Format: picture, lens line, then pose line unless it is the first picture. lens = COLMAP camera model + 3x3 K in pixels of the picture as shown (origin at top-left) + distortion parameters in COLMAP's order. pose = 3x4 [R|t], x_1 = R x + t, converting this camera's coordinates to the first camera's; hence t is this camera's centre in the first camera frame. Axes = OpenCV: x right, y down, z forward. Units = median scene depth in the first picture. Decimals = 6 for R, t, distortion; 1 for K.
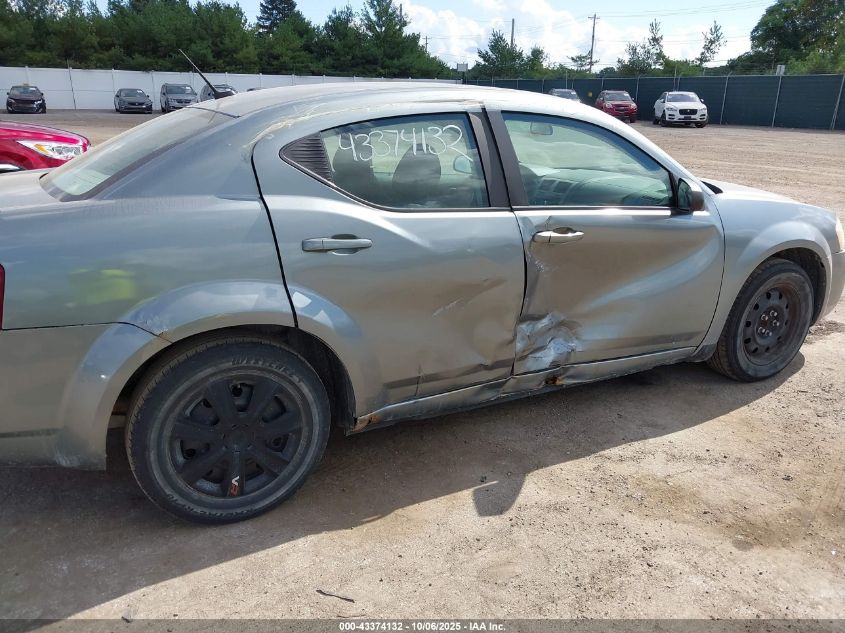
lens RADIAL K [[675.2, 0, 418.4], [0, 675.2, 323.5], [0, 0, 1]] dist [-0.009838, 0.020470]
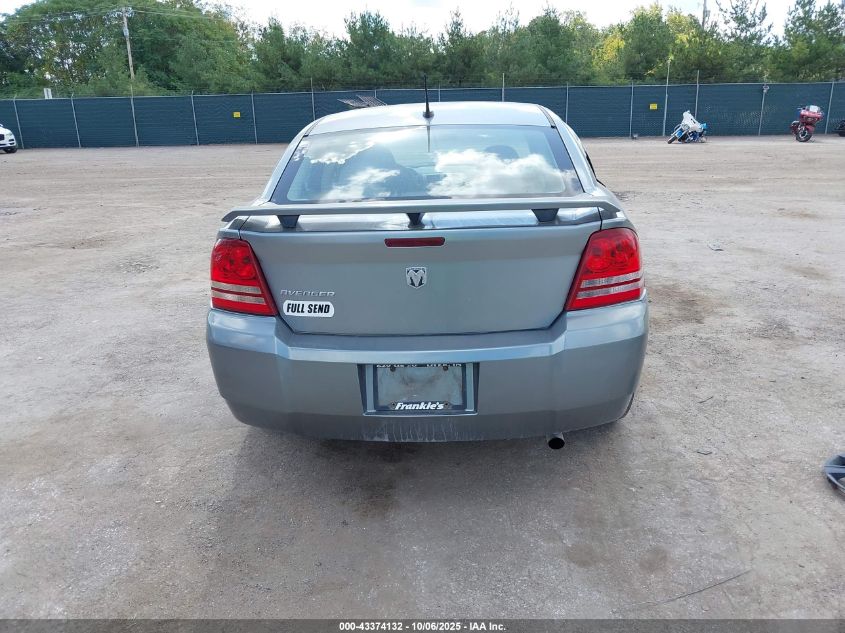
lens RADIAL K [[675.2, 0, 418.2], [0, 675.2, 319.2], [0, 0, 1]] dist [-0.009838, 0.020470]
pose [[0.516637, -0.274236, 0.811099, -1.116261], [0.303232, 0.944523, 0.126201, -0.137126], [-0.800710, 0.180751, 0.571132, 0.351906]]
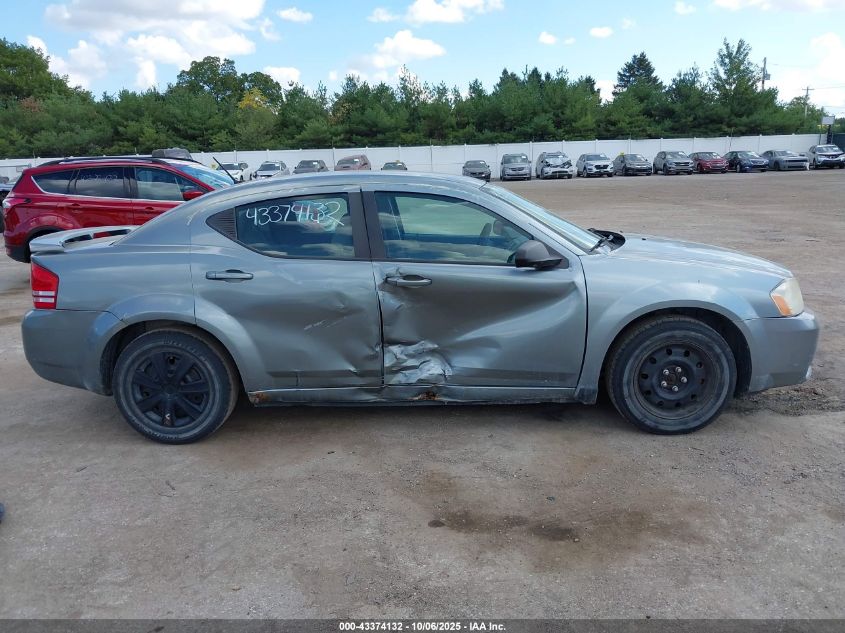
lens RADIAL K [[675.2, 0, 411.9], [0, 675.2, 322.0], [0, 0, 1]] dist [-0.009838, 0.020470]
pose [[0.868925, 0.073644, -0.489434, 0.708874], [-0.117435, 0.991307, -0.059331, 0.023302], [0.480810, 0.109031, 0.870020, -0.112760]]
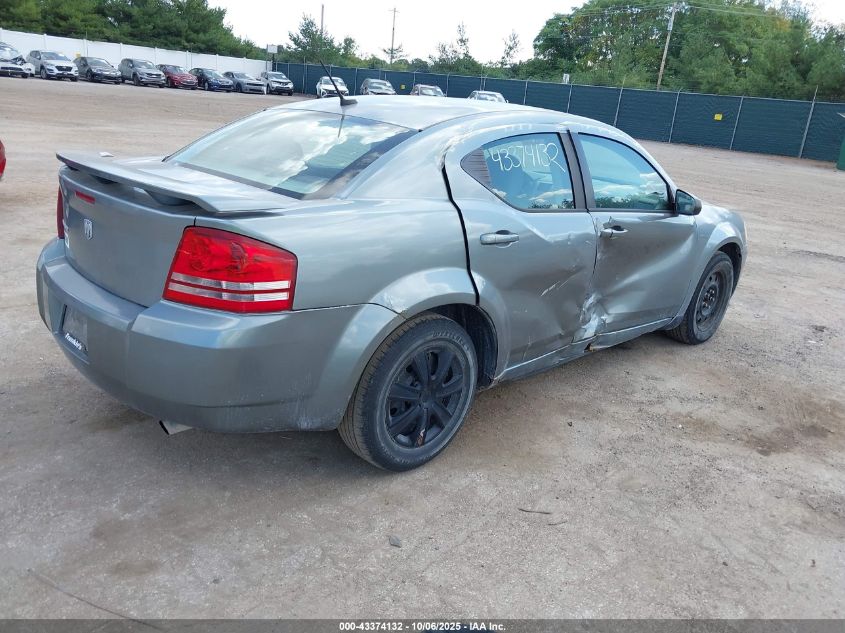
lens RADIAL K [[675.2, 0, 418.9], [0, 675.2, 316.9], [0, 0, 1]] dist [-0.009838, 0.020470]
pose [[0.956171, -0.021756, 0.291998, -0.431359], [0.018099, 0.999720, 0.015220, 0.004278], [-0.292248, -0.009268, 0.956298, -0.102181]]
